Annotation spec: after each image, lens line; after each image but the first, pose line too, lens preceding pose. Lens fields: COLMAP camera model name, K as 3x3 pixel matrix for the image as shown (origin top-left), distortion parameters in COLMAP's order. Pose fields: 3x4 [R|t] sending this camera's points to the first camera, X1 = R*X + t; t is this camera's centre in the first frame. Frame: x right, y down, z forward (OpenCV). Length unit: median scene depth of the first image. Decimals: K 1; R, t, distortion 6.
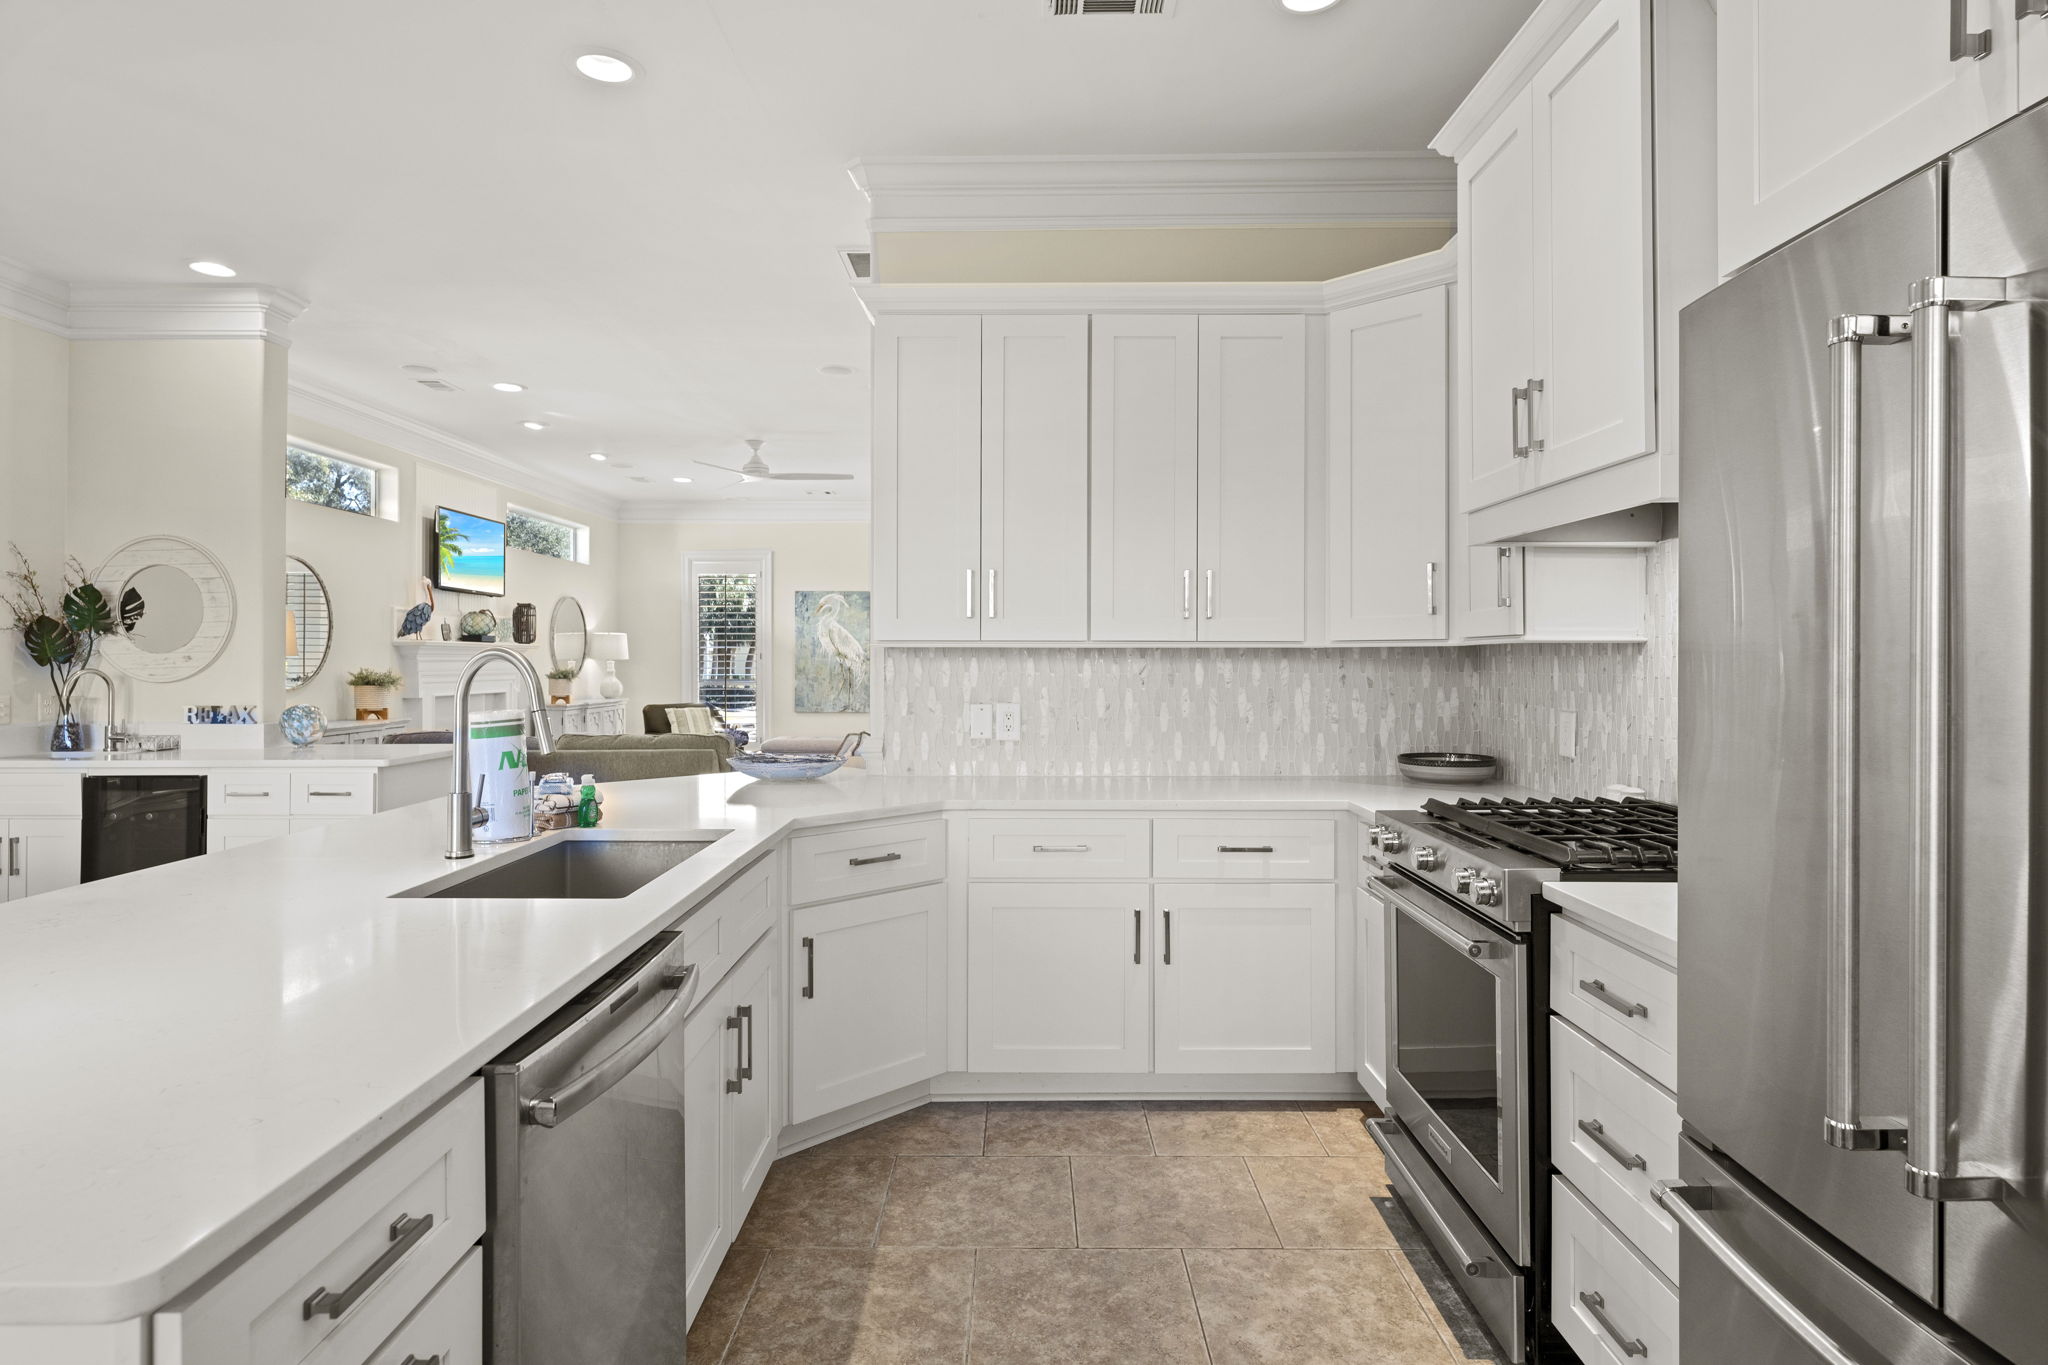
lens RADIAL K [[1112.7, 0, 1021.4], [0, 1112.7, 638.9], [0, 0, 1]] dist [0.003960, -0.000073]
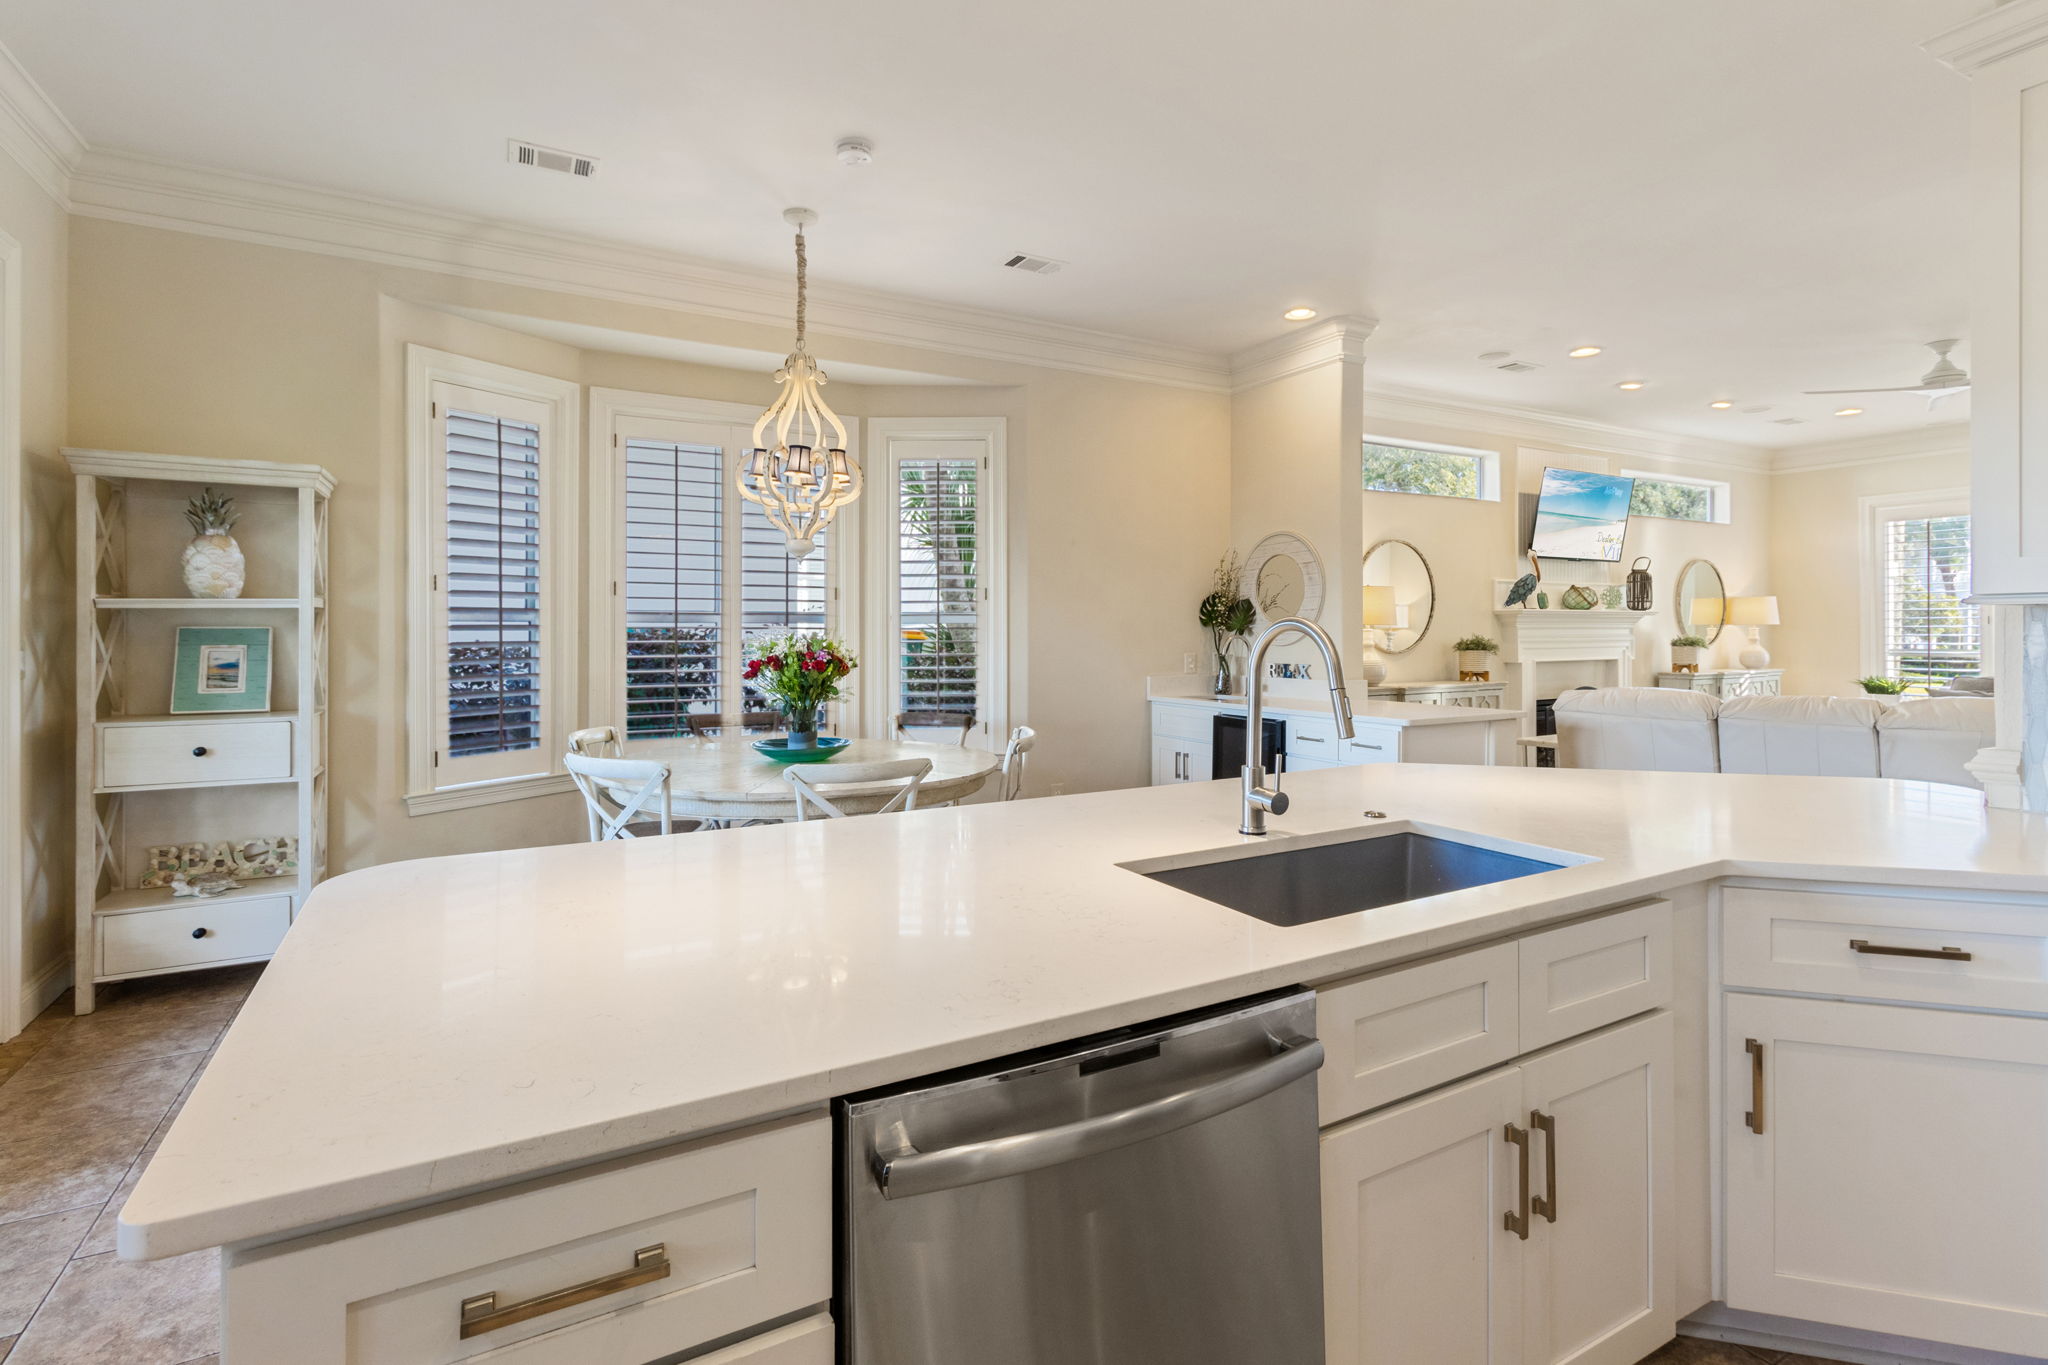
lens RADIAL K [[963.8, 0, 975.3], [0, 963.8, 623.1], [0, 0, 1]] dist [-0.010286, -0.000259]
pose [[0.471041, -0.006942, -0.882084, 0.032098], [0.019859, 0.999799, 0.002736, 0.002256], [0.881888, -0.018806, 0.471084, 0.108444]]
